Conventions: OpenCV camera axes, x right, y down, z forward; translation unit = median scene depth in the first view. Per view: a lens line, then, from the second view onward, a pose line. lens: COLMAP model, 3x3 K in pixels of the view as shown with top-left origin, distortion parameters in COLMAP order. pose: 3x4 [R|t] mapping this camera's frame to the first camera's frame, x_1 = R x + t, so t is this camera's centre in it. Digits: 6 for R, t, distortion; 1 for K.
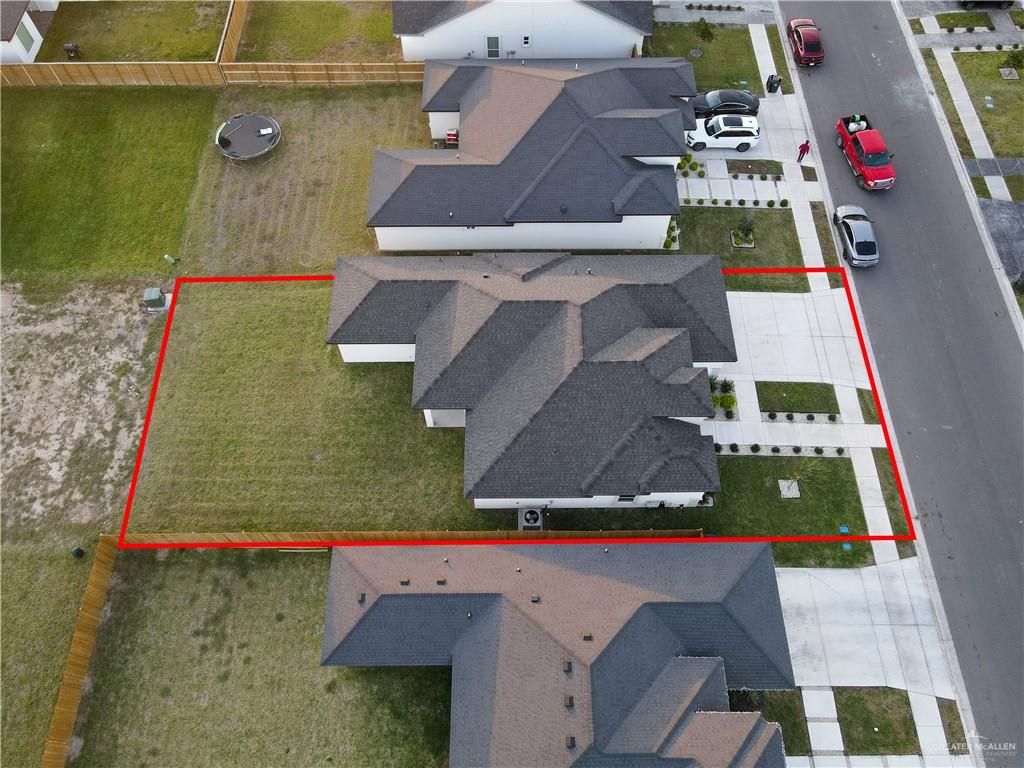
lens RADIAL K [[765.4, 0, 513.0], [0, 765.4, 377.6], [0, 0, 1]] dist [0.023279, 0.000919]
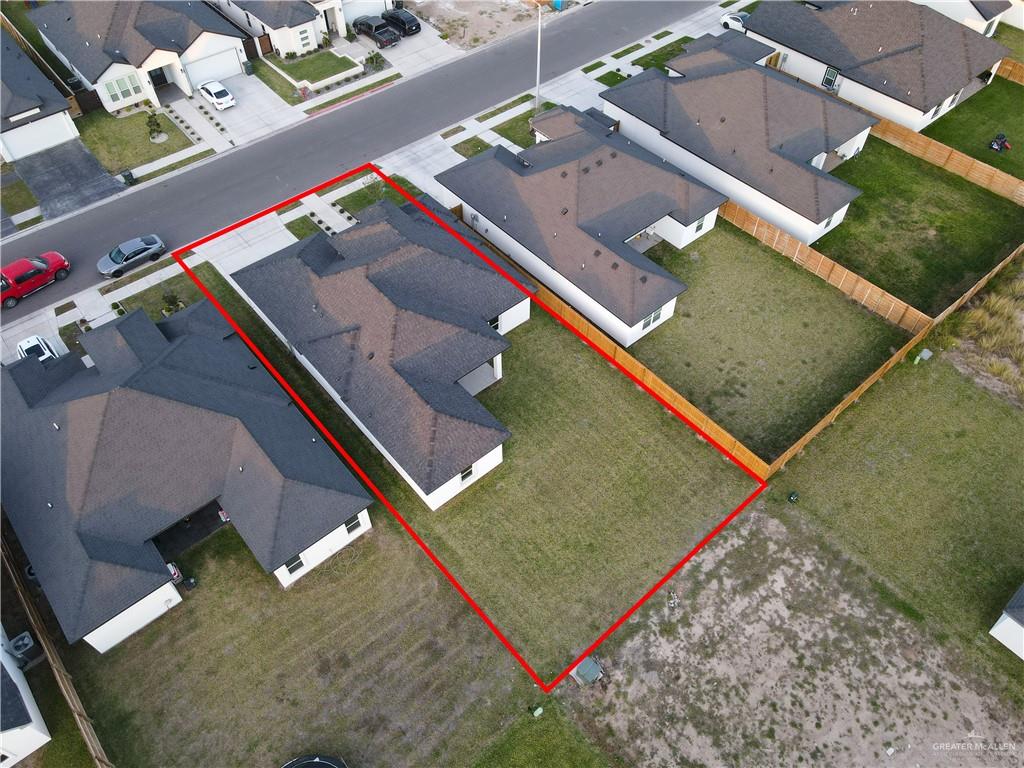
lens RADIAL K [[745.7, 0, 512.0], [0, 745.7, 378.6], [0, 0, 1]] dist [0.023388, -0.003676]
pose [[-0.641753, -0.591928, 0.487620, -0.666808], [0.673597, -0.131095, 0.727379, -0.739710], [-0.366632, 0.795258, 0.482852, 0.450130]]
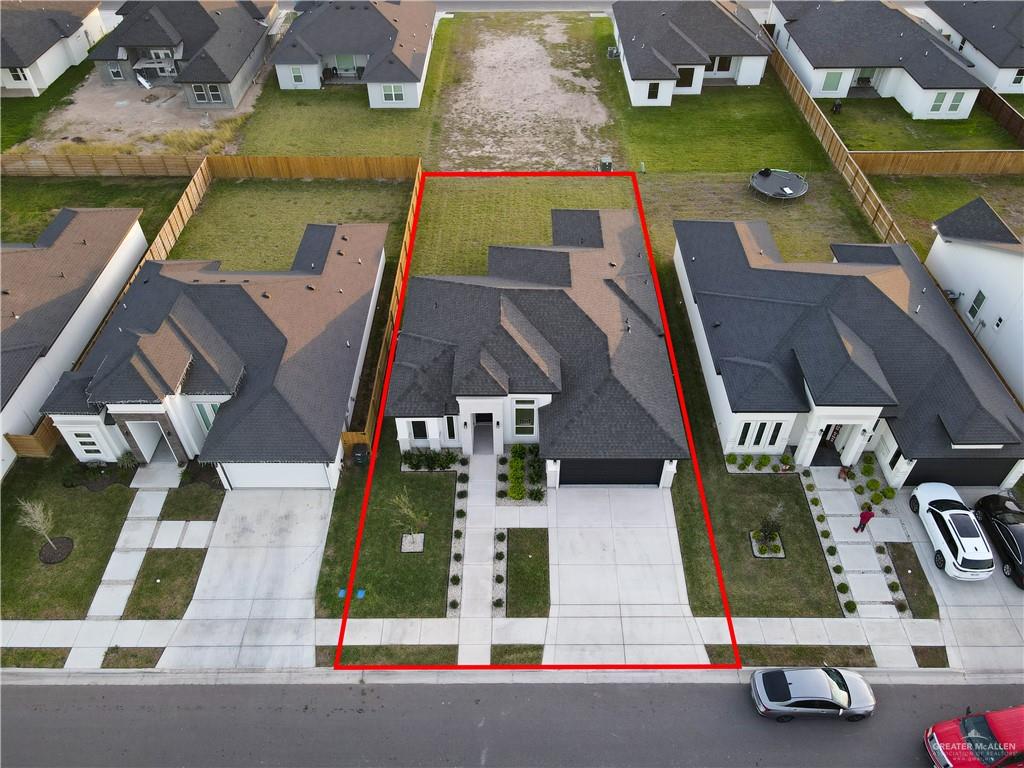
lens RADIAL K [[745.7, 0, 512.0], [0, 745.7, 378.6], [0, 0, 1]] dist [0.023388, -0.003676]
pose [[-0.014030, 0.693793, -0.720038, 0.822007], [-0.873127, 0.342436, 0.346967, -0.313635], [0.487290, 0.633553, 0.600965, 0.393402]]
